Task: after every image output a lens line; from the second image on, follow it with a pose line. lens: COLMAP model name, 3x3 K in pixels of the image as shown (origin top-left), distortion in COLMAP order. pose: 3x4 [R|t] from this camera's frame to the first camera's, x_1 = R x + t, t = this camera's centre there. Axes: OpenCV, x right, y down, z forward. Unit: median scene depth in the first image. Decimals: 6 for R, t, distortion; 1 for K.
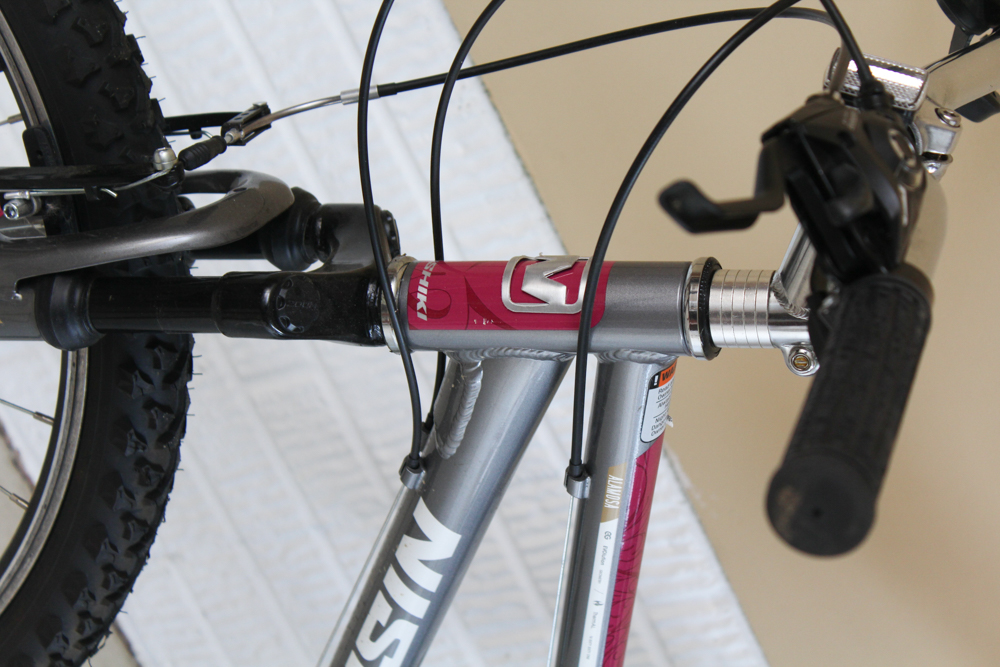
lens RADIAL K [[2372.0, 0, 469.8], [0, 2372.0, 331.8], [0, 0, 1]] dist [0.086133, 0.000000]
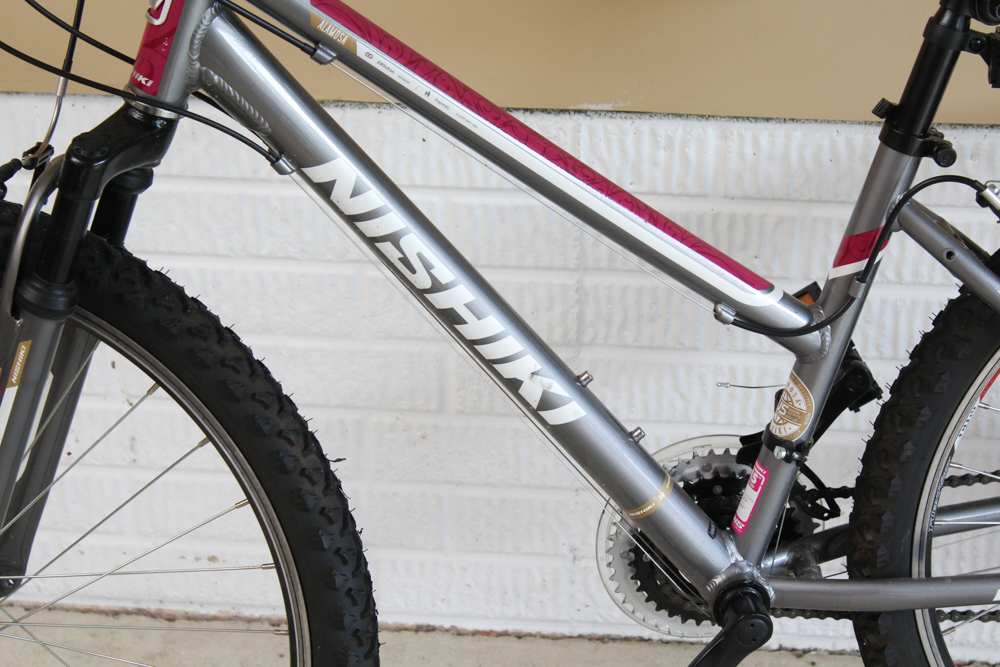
lens RADIAL K [[2308.5, 0, 499.9], [0, 2308.5, 335.6], [0, 0, 1]] dist [0.125708, 0.000000]
pose [[0.478173, -0.877579, -0.034715, -0.003544], [0.808802, 0.455416, -0.372069, 0.750625], [0.342330, 0.149836, 0.927556, -0.233832]]
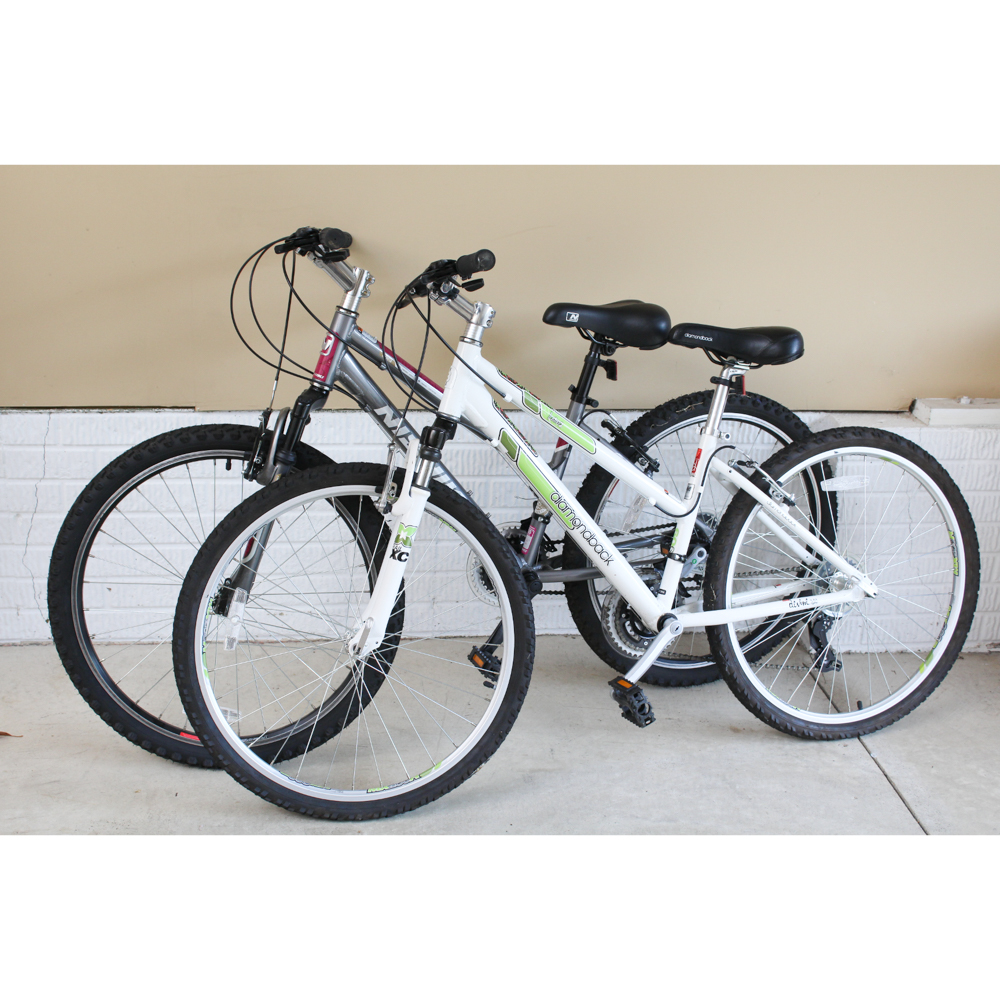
lens RADIAL K [[1329.5, 0, 477.3], [0, 1329.5, 508.0], [0, 0, 1]] dist [-0.045653, 0.000000]
pose [[0.407521, -0.892500, 0.193312, -0.528314], [0.902574, 0.361460, -0.233896, 0.809619], [0.138878, 0.269796, 0.952850, -1.018073]]
